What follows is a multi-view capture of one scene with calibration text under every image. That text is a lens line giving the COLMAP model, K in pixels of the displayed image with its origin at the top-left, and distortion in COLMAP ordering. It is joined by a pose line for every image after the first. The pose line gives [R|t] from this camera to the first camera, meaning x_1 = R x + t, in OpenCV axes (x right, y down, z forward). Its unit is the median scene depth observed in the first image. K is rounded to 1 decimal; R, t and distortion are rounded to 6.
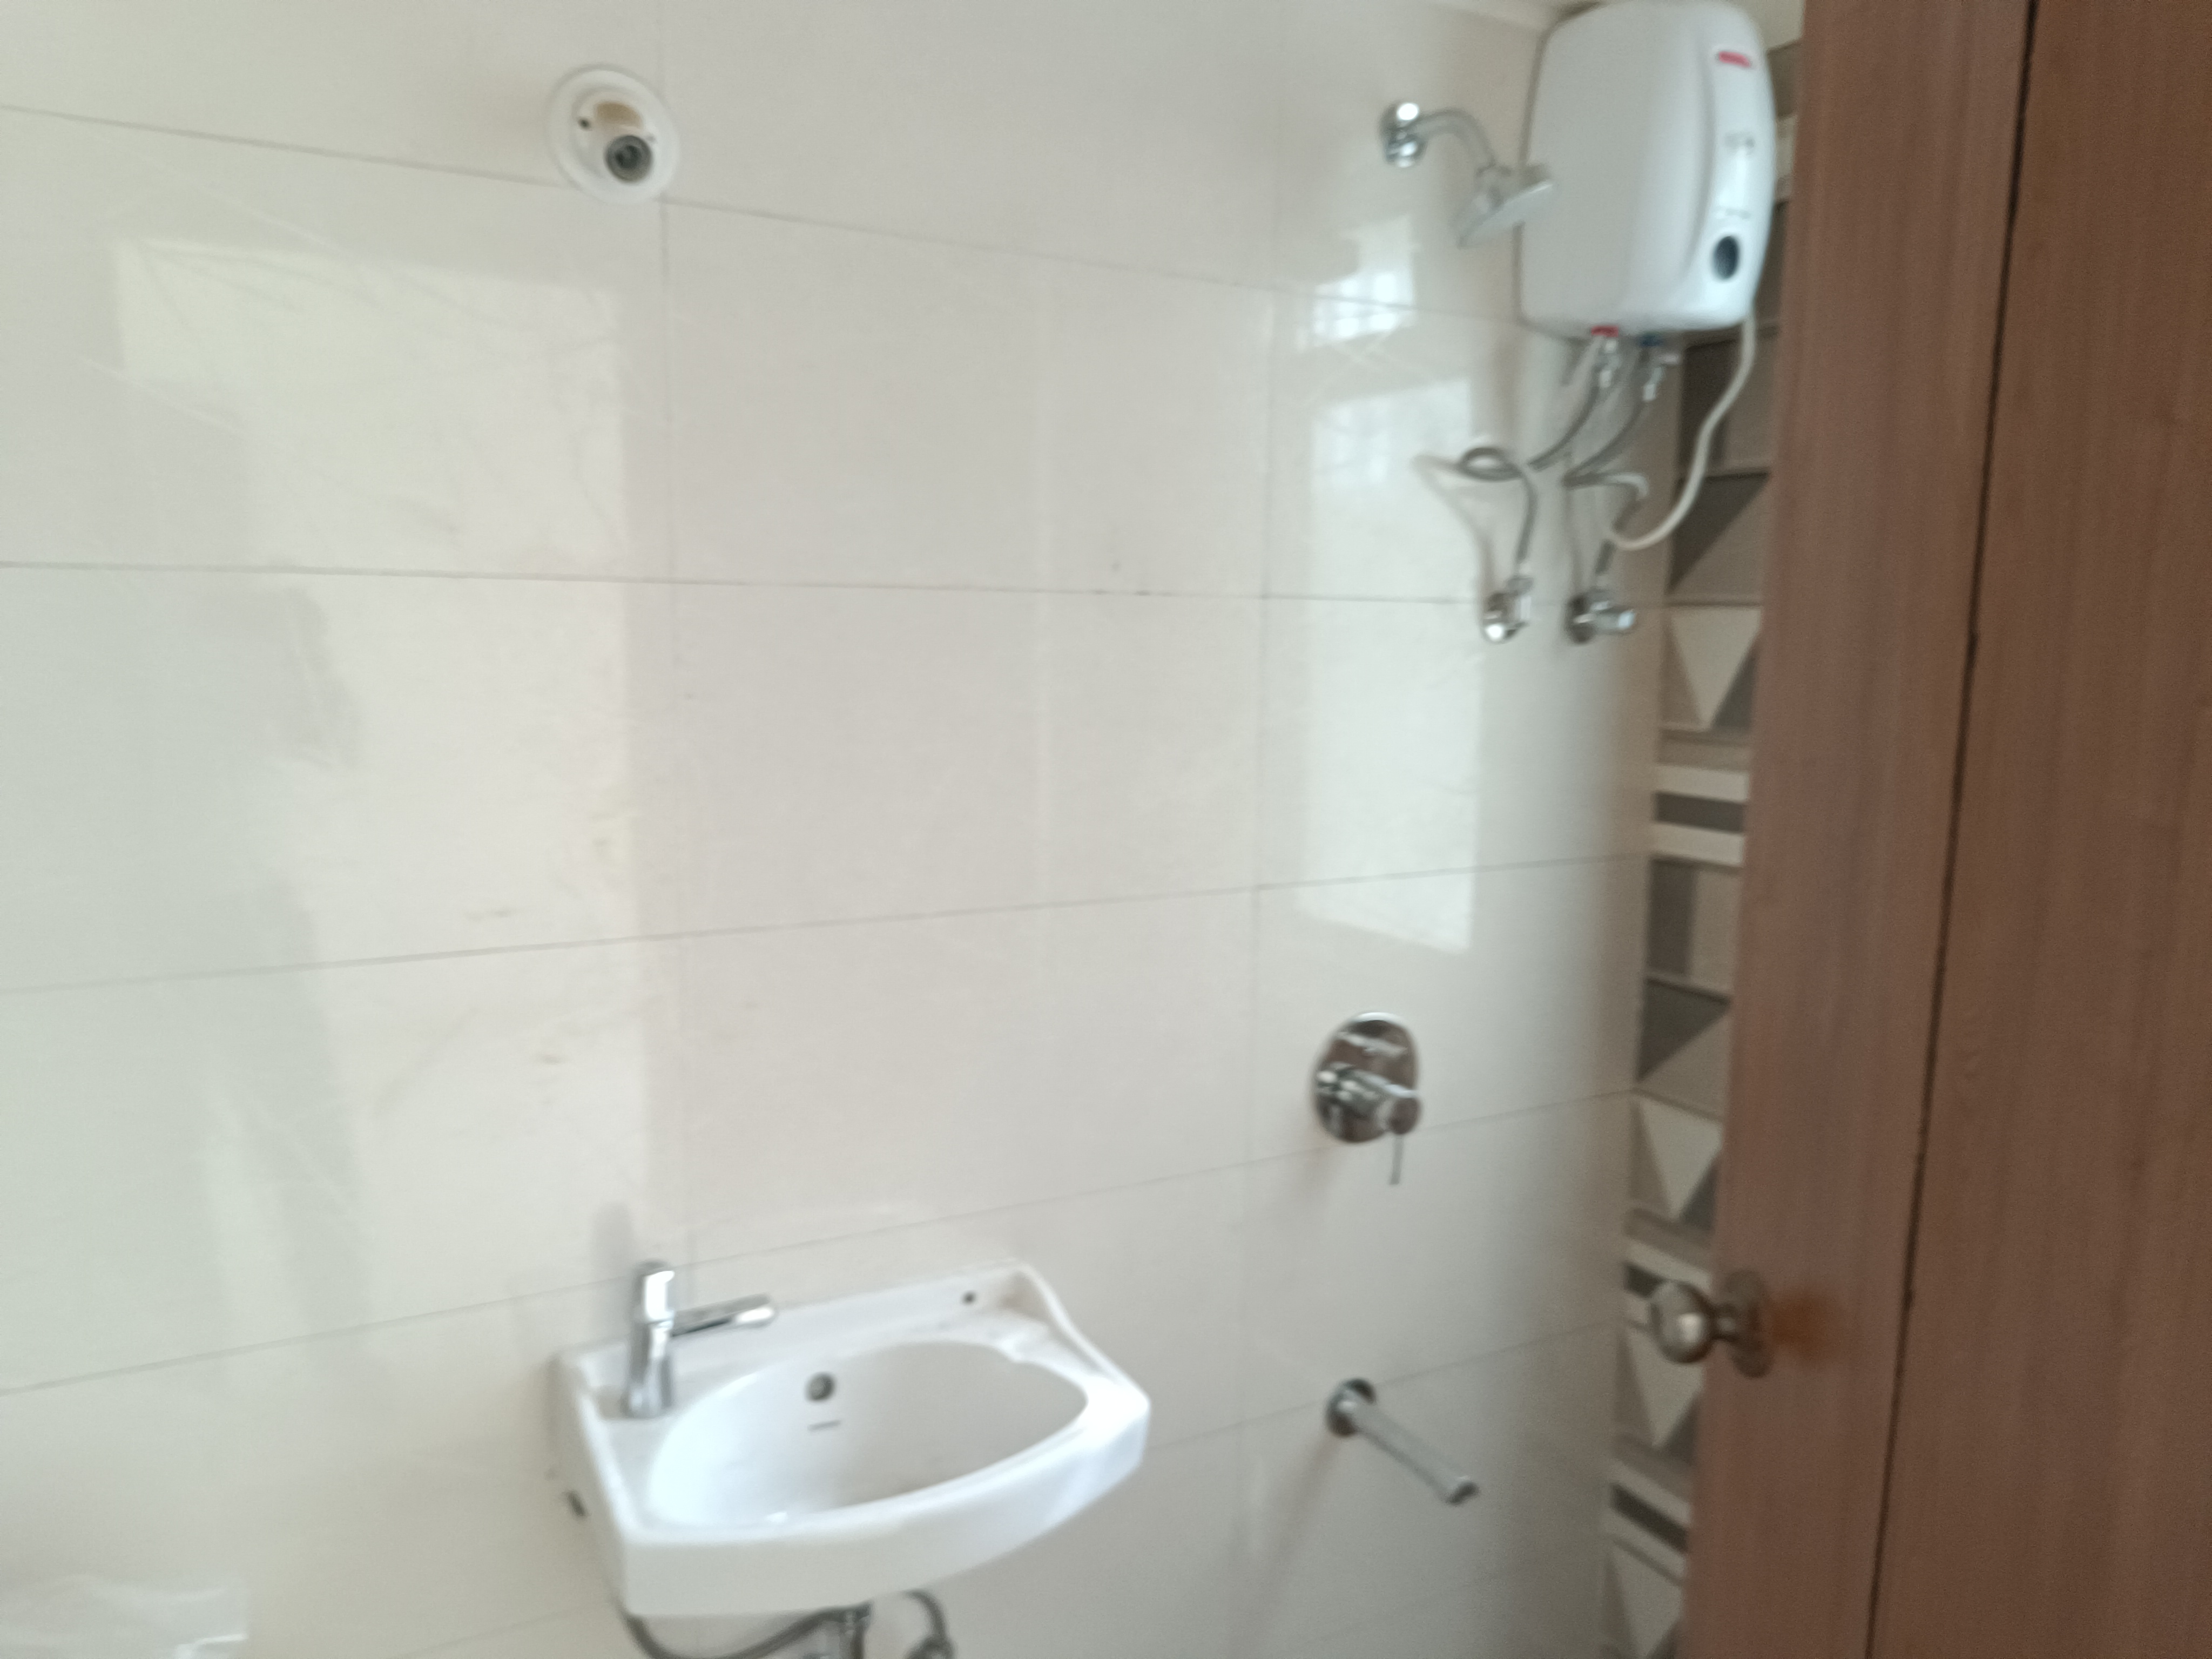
lens RADIAL K [[1544.0, 0, 1070.3], [0, 1544.0, 857.0], [0, 0, 1]] dist [0.046019, -0.053469]
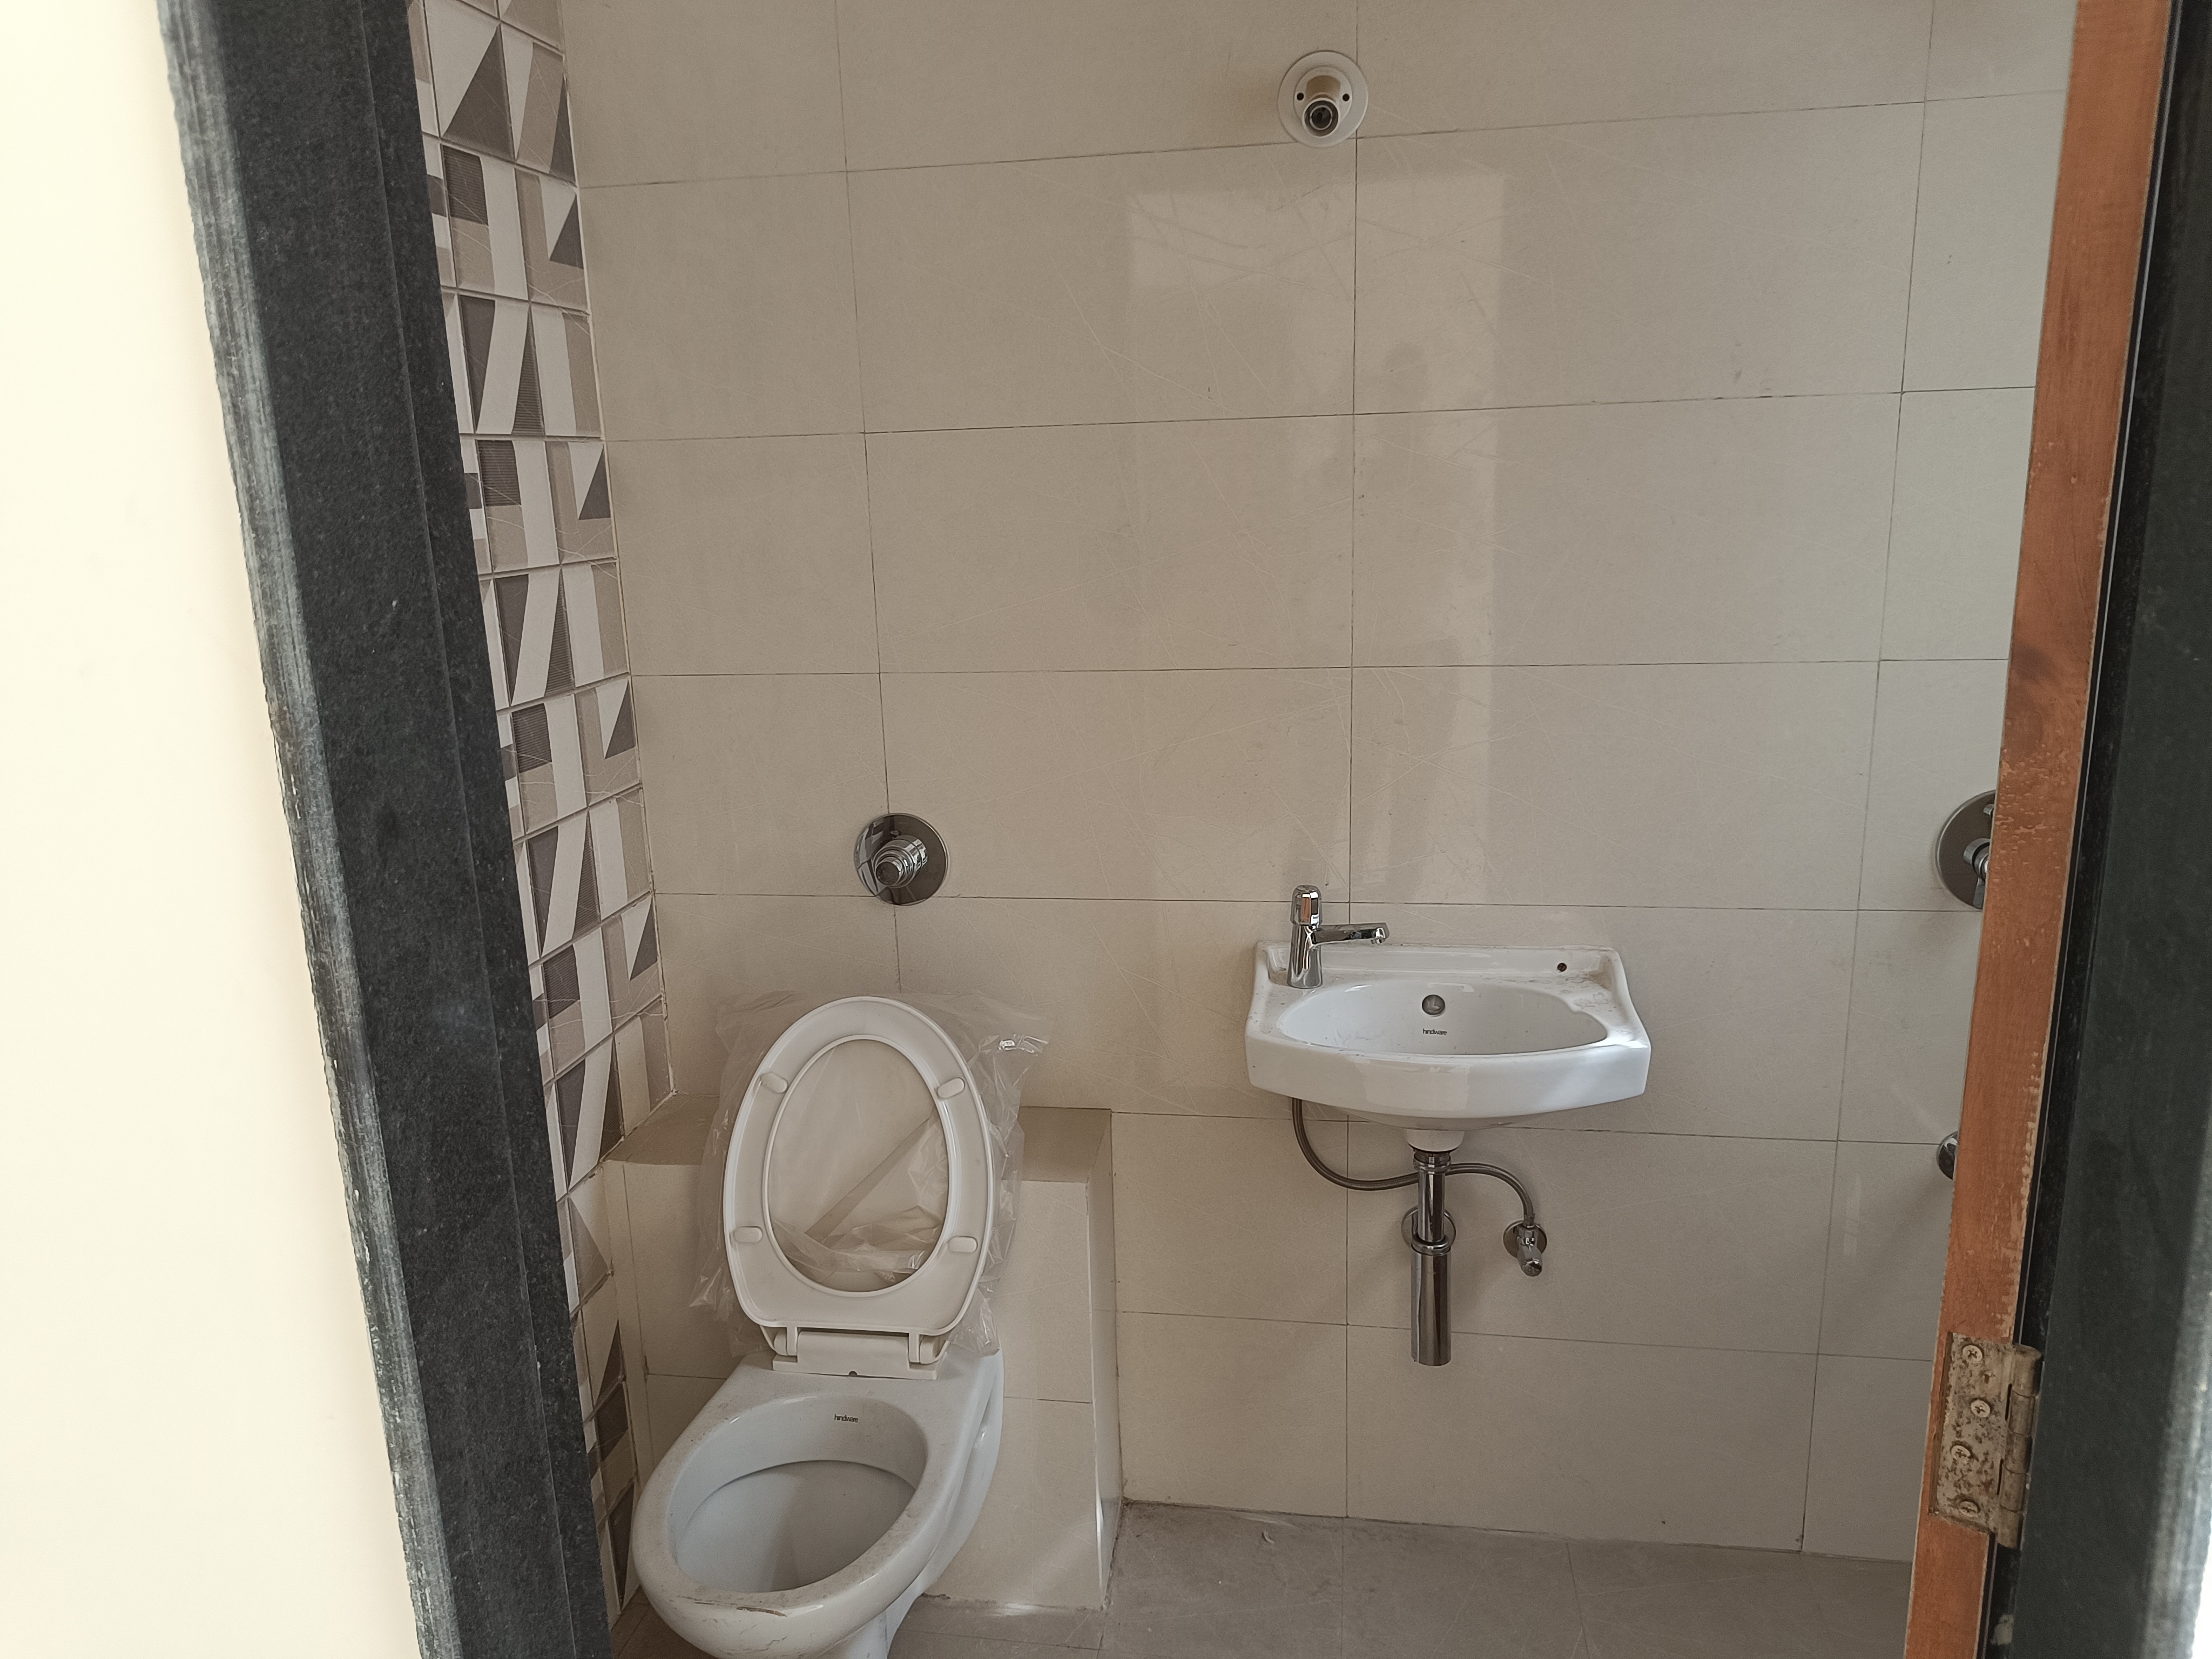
lens RADIAL K [[1546.8, 0, 1098.5], [0, 1546.8, 816.2], [0, 0, 1]] dist [0.041900, -0.055326]
pose [[0.803776, 0.099108, -0.586618, 0.404993], [-0.045455, 0.993375, 0.105547, 0.045703], [0.593192, -0.058172, 0.802956, -0.281305]]
